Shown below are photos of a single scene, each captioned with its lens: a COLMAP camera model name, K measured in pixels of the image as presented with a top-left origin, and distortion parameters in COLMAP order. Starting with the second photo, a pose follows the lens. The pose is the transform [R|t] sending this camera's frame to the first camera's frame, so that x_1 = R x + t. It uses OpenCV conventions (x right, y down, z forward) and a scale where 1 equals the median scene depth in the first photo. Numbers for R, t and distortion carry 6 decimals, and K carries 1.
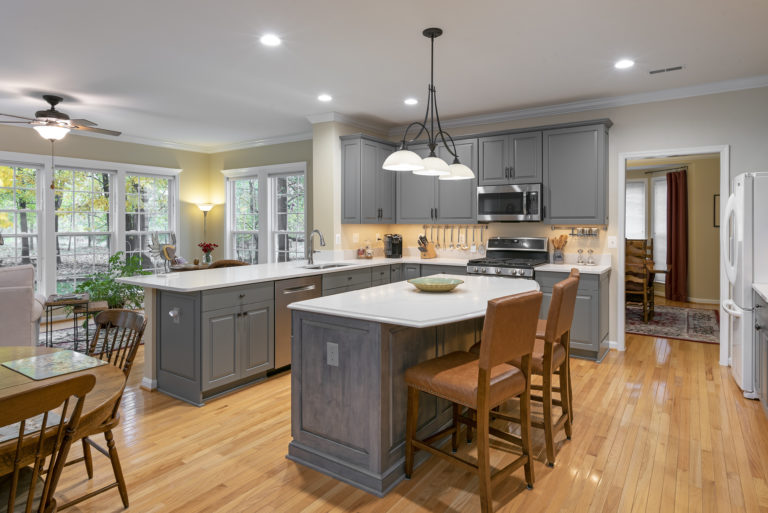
lens RADIAL K [[446.6, 0, 369.3], [0, 446.6, 225.2], [0, 0, 1]] dist [-0.004517, -0.000386]
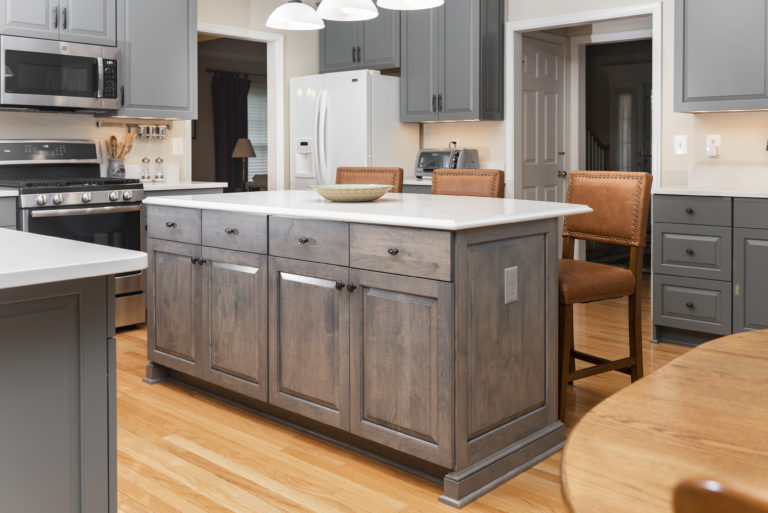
lens RADIAL K [[759.6, 0, 385.5], [0, 759.6, 168.6], [0, 0, 1]] dist [0.025582, 0.001393]
pose [[0.121836, -0.020764, 0.992333, -0.538033], [0.006129, 0.999778, 0.020167, 0.045986], [-0.992531, 0.003625, 0.121936, 0.483123]]
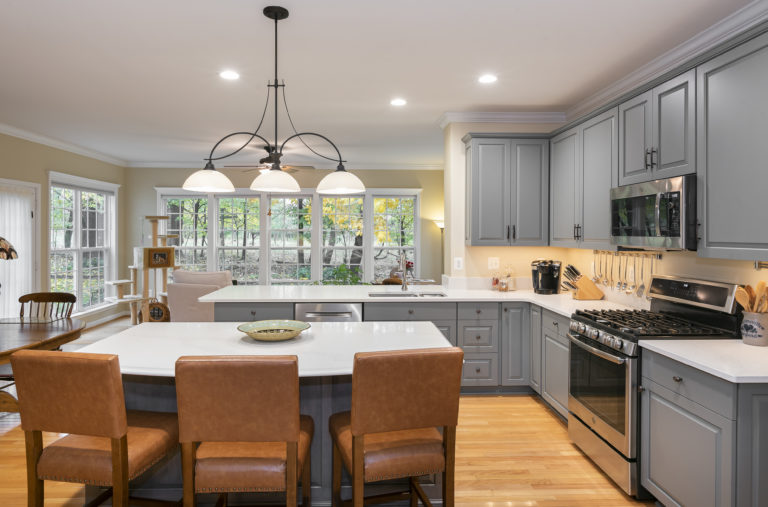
lens RADIAL K [[453.7, 0, 366.9], [0, 453.7, 239.8], [0, 0, 1]] dist [0.001153, 0.000304]
pose [[0.607068, 0.011931, -0.794560, 0.524974], [-0.004699, 0.999924, 0.011424, -0.022839], [0.794636, -0.003201, 0.607078, 0.377686]]
